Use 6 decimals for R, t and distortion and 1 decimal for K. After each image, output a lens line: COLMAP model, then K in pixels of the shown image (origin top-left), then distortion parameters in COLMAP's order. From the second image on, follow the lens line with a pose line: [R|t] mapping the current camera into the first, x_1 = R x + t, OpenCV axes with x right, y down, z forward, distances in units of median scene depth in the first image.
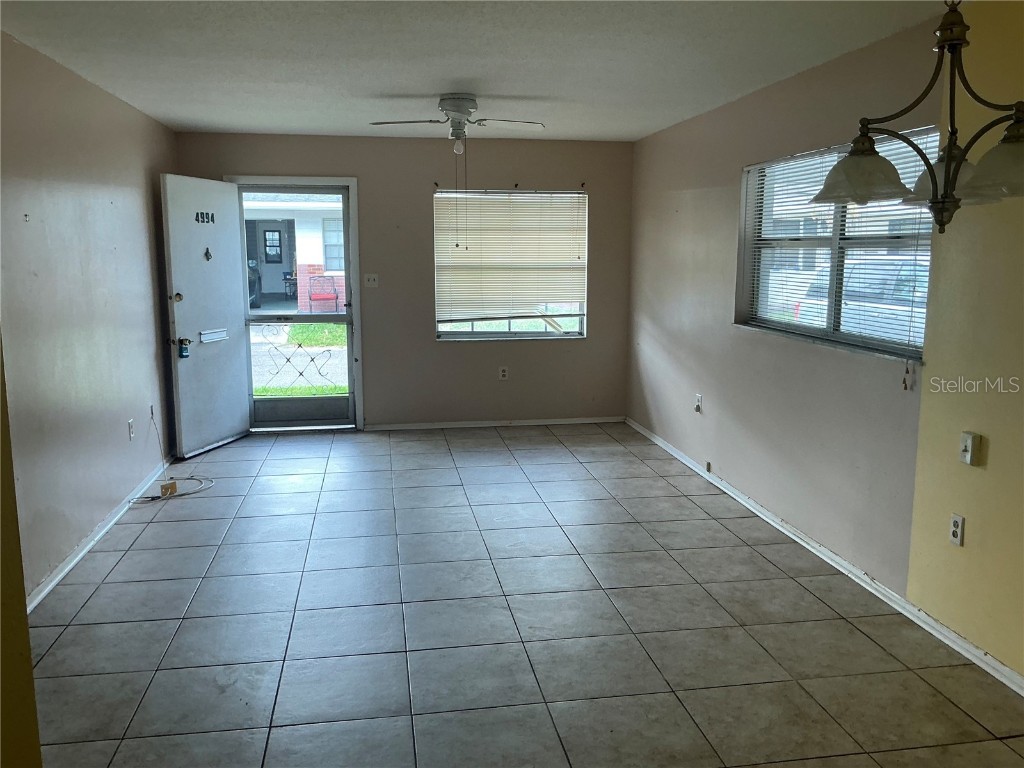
lens RADIAL K [[838.9, 0, 508.8], [0, 838.9, 384.2], [0, 0, 1]] dist [0.039984, -0.053922]
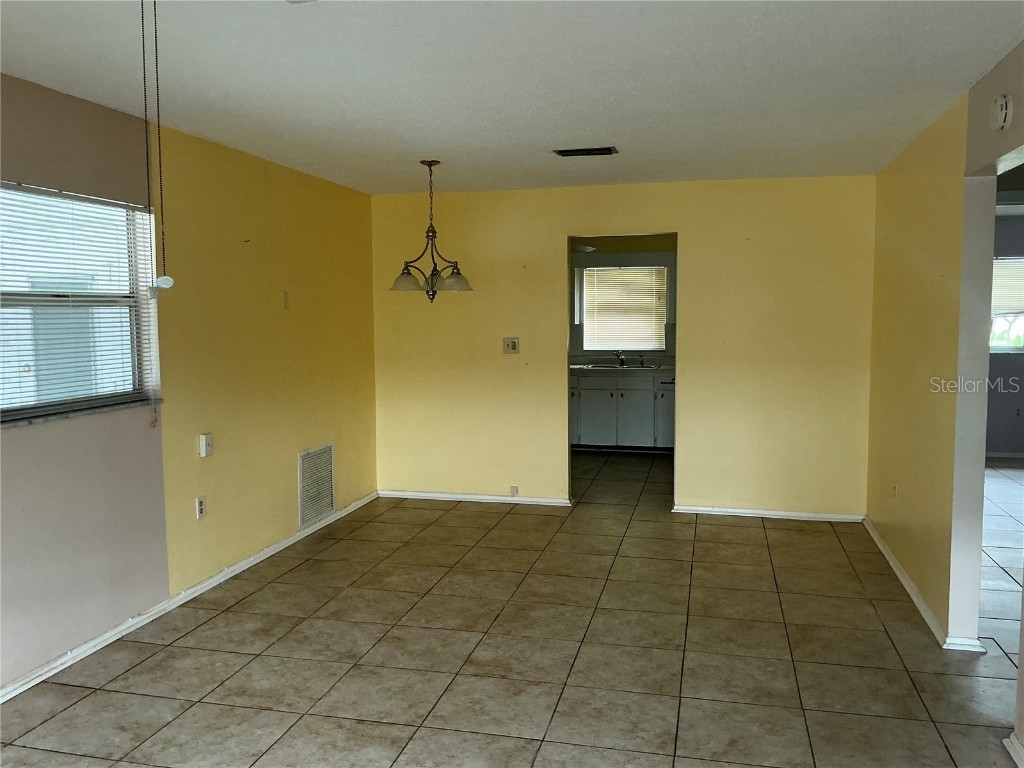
lens RADIAL K [[838.9, 0, 509.7], [0, 838.9, 383.8], [0, 0, 1]] dist [0.039984, -0.053922]
pose [[-0.919333, -0.030552, 0.392293, -0.441922], [0.066489, 0.970583, 0.231405, -0.290005], [-0.387823, 0.238821, -0.890257, 1.843566]]
